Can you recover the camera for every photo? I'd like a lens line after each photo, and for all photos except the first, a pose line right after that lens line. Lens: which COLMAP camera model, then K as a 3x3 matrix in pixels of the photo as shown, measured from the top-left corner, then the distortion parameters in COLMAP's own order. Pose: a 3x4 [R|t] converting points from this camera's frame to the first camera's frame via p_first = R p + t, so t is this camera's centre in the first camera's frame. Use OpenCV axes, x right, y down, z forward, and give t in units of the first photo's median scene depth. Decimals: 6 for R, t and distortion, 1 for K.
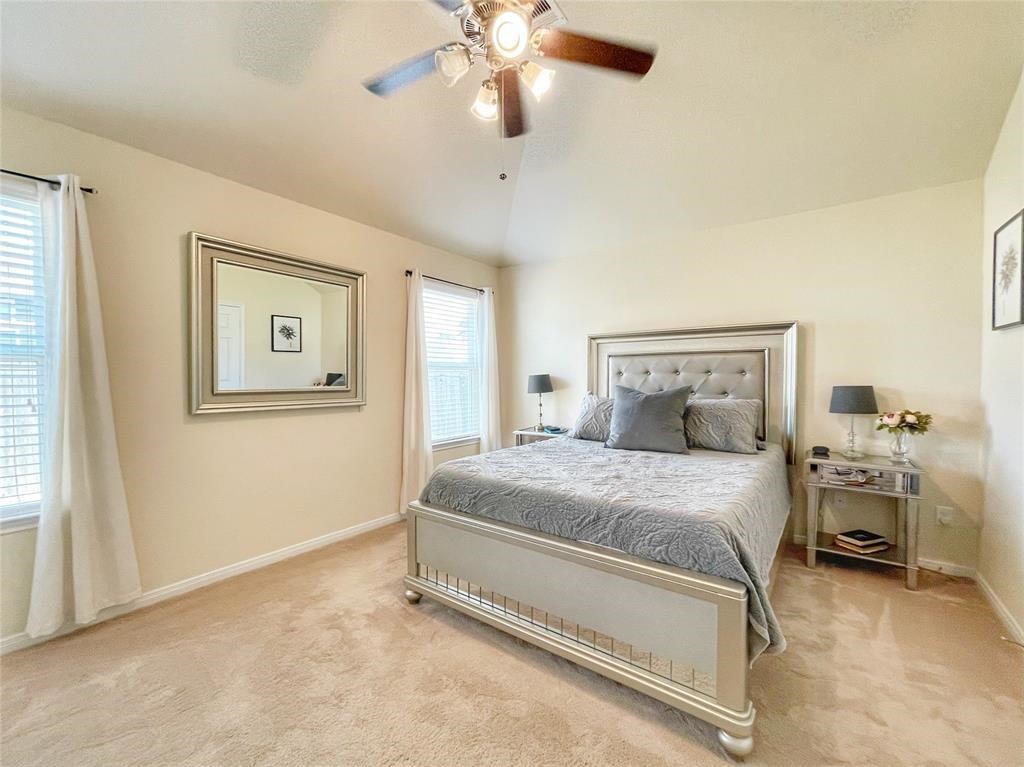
lens RADIAL K [[426.7, 0, 512.0], [0, 426.7, 388.7], [0, 0, 1]] dist [-0.001416, -0.000088]
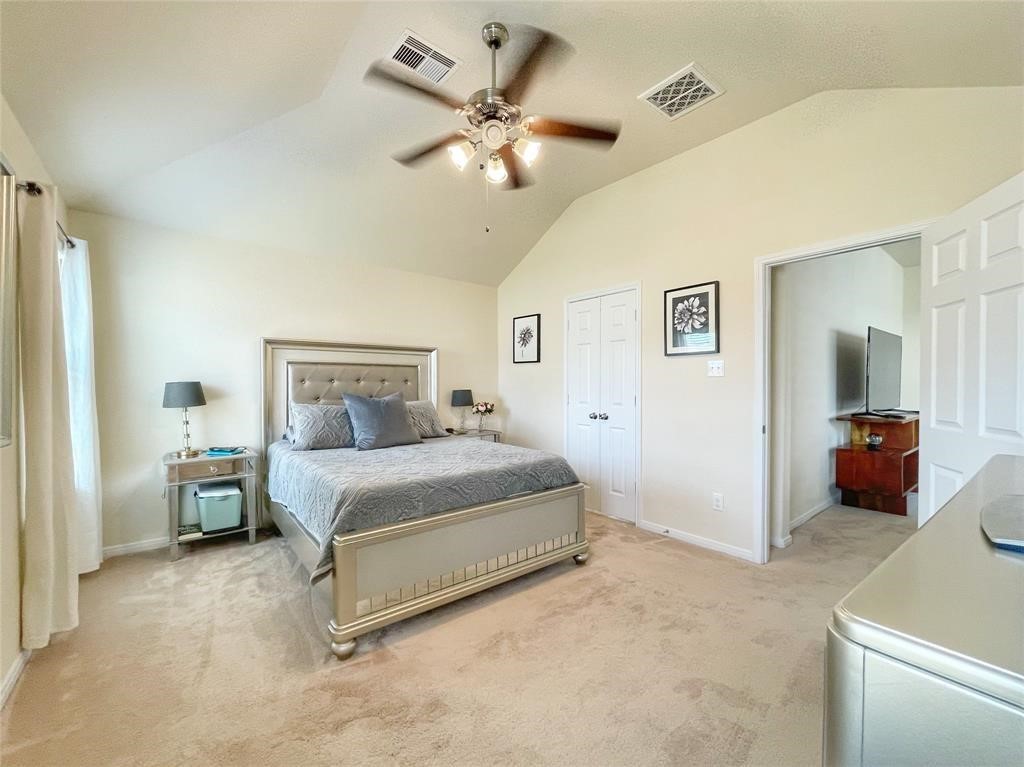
lens RADIAL K [[426.7, 0, 512.0], [0, 426.7, 388.7], [0, 0, 1]] dist [-0.001416, -0.000088]
pose [[0.251609, -0.010626, 0.967771, -0.759575], [0.030652, 0.999526, 0.003006, -0.008982], [-0.967343, 0.028907, 0.251816, 0.377457]]
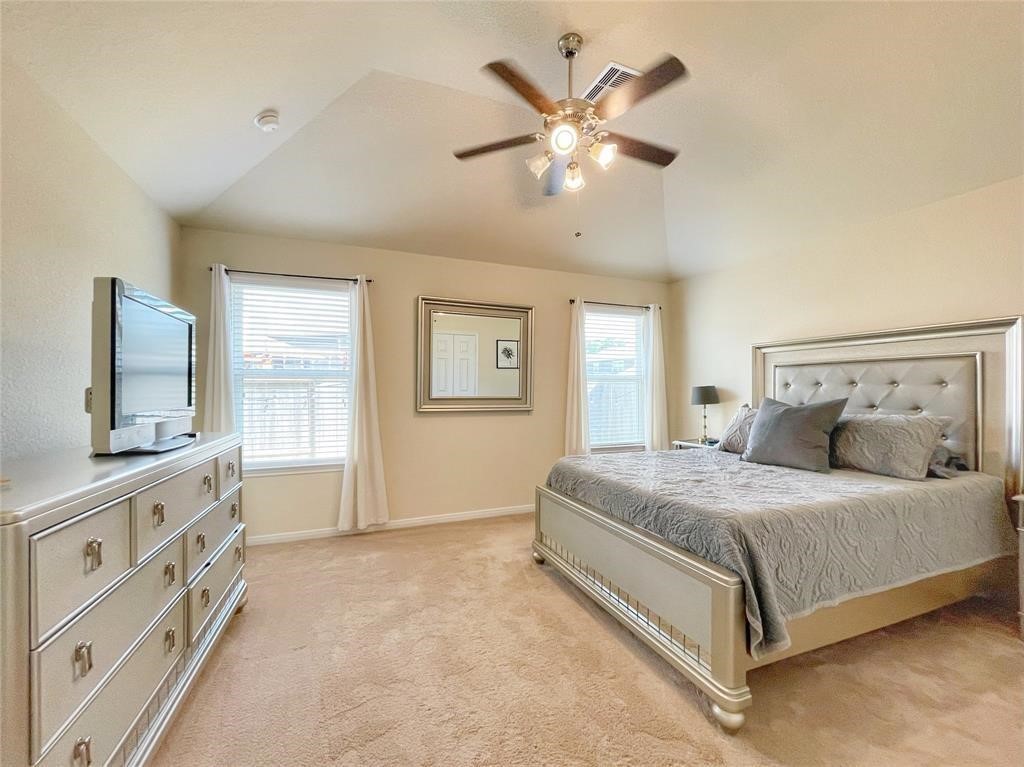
lens RADIAL K [[426.7, 0, 512.0], [0, 426.7, 388.7], [0, 0, 1]] dist [-0.001416, -0.000088]
pose [[0.852777, 0.002075, -0.522271, 0.298808], [-0.017216, 0.999560, -0.024138, 0.006340], [0.521992, 0.029575, 0.852438, -0.124899]]
